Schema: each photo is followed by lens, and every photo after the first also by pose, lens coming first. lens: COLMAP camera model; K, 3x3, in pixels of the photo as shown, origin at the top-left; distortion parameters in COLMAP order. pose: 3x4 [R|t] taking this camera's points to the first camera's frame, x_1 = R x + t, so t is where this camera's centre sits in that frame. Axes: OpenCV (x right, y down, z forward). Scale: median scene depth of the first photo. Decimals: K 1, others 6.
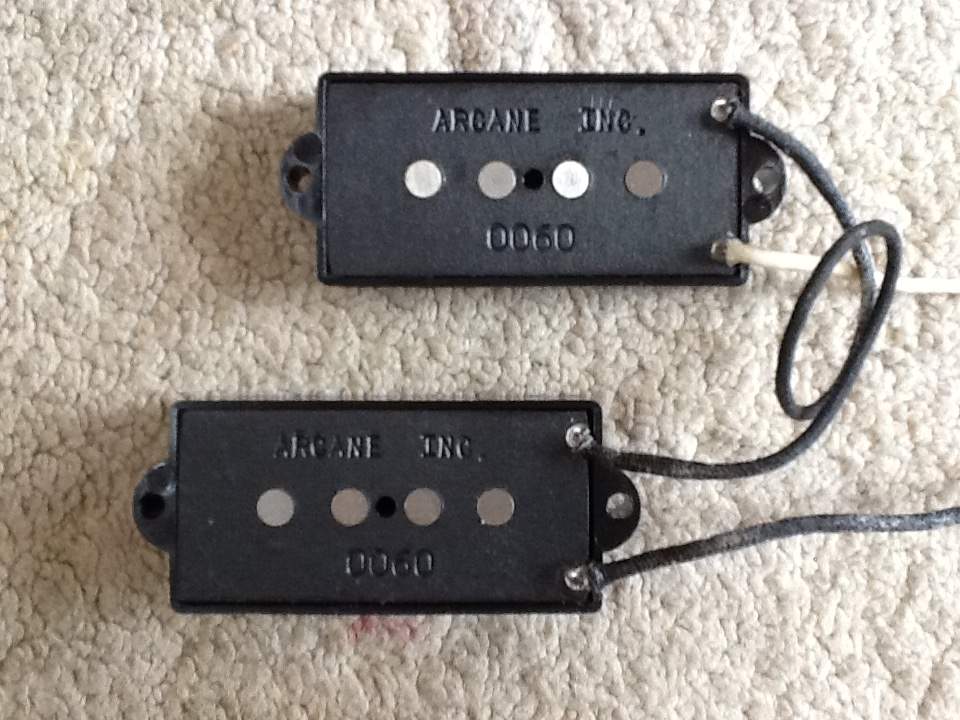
lens RADIAL K [[1227.9, 0, 479.2], [0, 1227.9, 362.5], [0, 0, 1]] dist [0.020761, 0.000000]
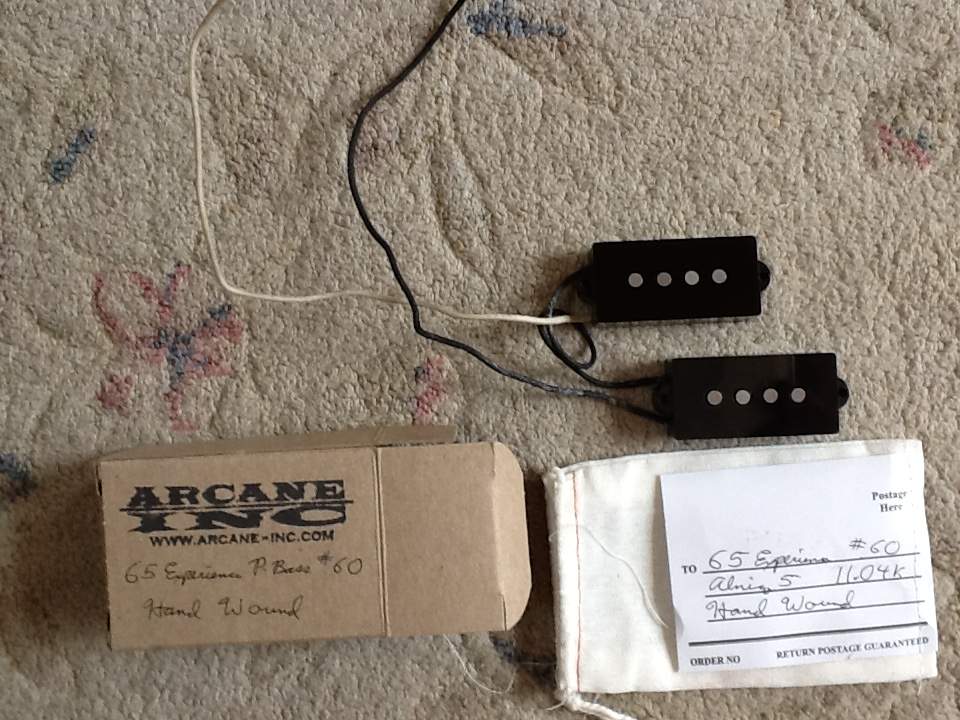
lens RADIAL K [[1227.9, 0, 480.3], [0, 1227.9, 358.2], [0, 0, 1]] dist [0.020761, 0.000000]
pose [[0.996859, -0.071991, -0.032993, 0.130688], [0.070943, 0.996970, -0.031890, 0.167923], [0.035189, 0.029449, 0.998947, -1.465162]]
